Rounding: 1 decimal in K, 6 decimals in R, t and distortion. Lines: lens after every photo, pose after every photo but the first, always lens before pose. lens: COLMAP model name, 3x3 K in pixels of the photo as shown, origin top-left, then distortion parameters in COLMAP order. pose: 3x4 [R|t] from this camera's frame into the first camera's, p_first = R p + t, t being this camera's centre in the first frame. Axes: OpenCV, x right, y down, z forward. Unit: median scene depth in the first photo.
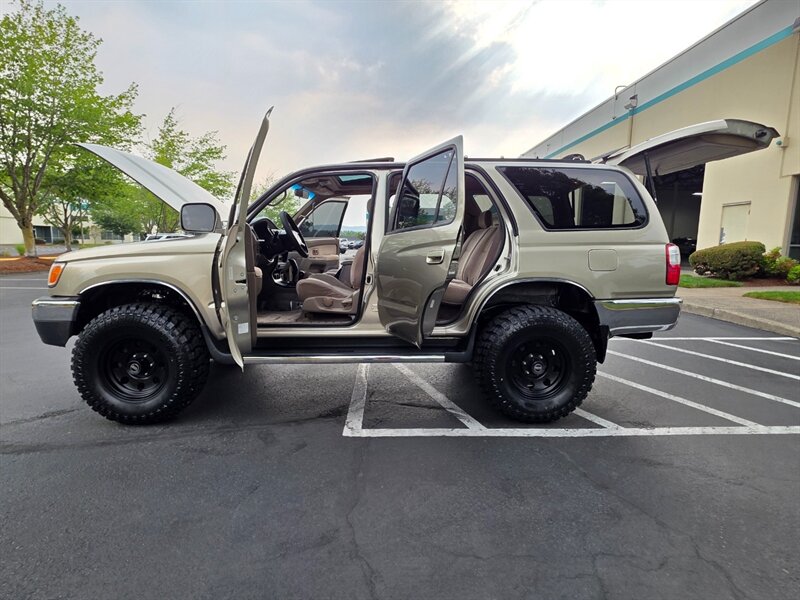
lens RADIAL K [[368.9, 0, 401.1], [0, 368.9, 314.1], [0, 0, 1]] dist [0.001890, -0.000205]
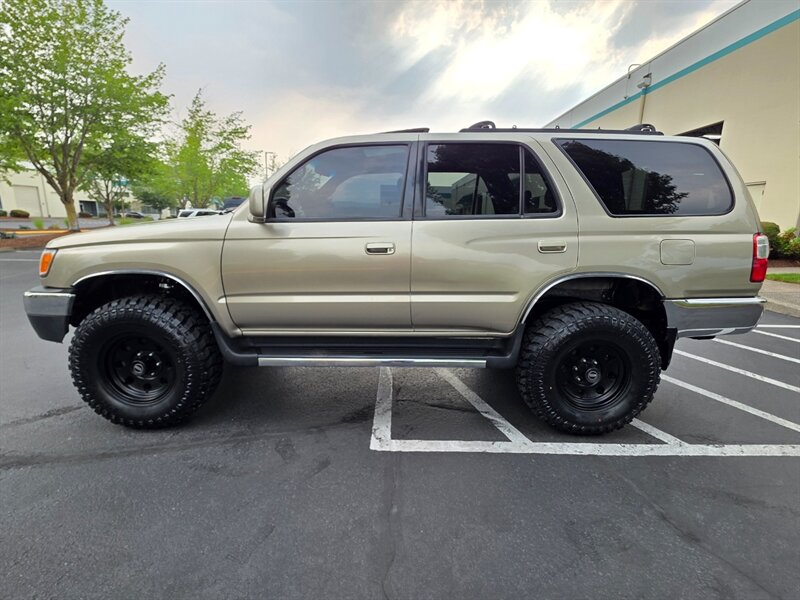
lens RADIAL K [[319.5, 0, 400.0], [0, 319.5, 300.0], [0, 0, 1]] dist [0.000570, 0.000421]
pose [[0.999691, 0.013026, -0.021186, -0.070908], [-0.011650, 0.997893, 0.063825, -0.074304], [0.021973, -0.063558, 0.997736, 0.242021]]
